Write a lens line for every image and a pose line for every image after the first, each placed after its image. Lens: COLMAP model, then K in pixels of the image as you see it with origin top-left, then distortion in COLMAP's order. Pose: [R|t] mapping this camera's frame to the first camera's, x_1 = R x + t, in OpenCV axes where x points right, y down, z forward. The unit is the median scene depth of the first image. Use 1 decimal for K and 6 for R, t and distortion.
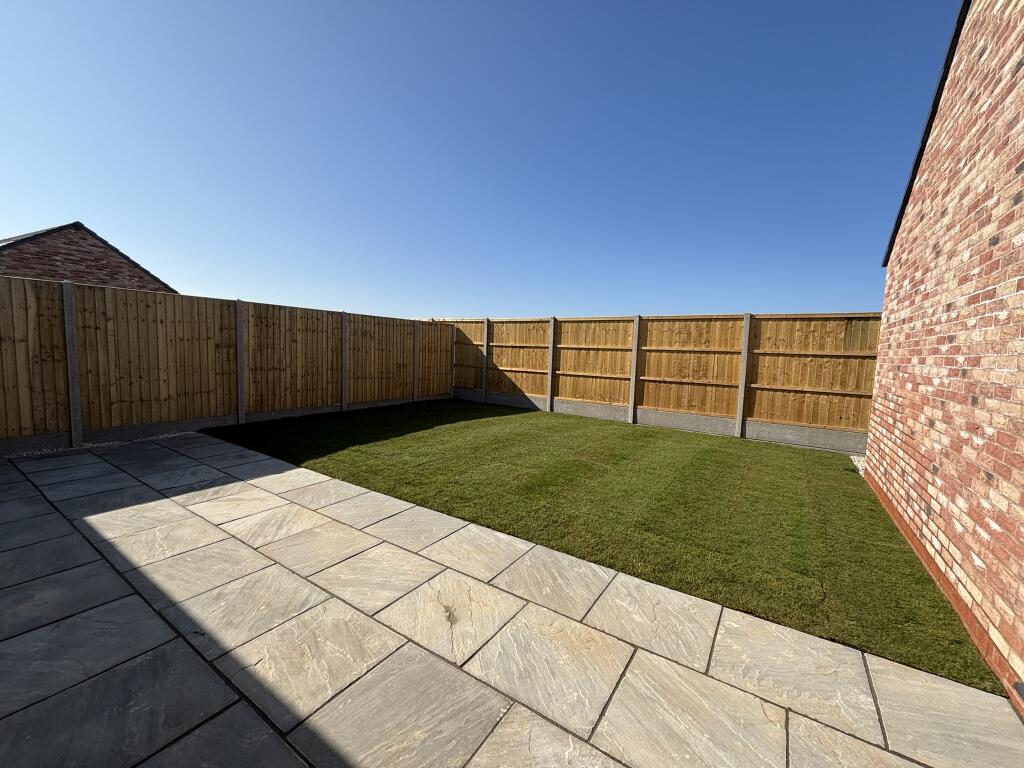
lens RADIAL K [[411.6, 0, 512.0], [0, 411.6, 384.0], [0, 0, 1]] dist [0.025877, -0.007559]
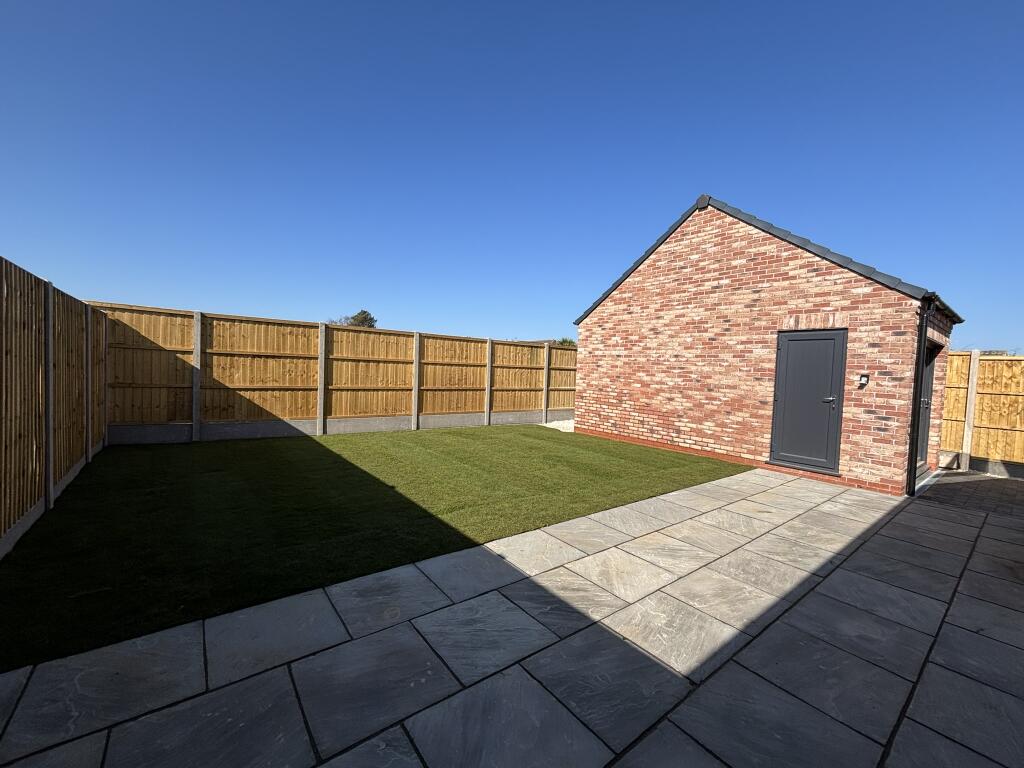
lens RADIAL K [[412.5, 0, 512.0], [0, 412.5, 384.0], [0, 0, 1]] dist [-0.001514, -0.000112]
pose [[0.315330, -0.055693, 0.947347, -0.770570], [0.050549, 0.997845, 0.041836, -0.068724], [-0.947635, 0.034695, 0.317466, 0.482062]]
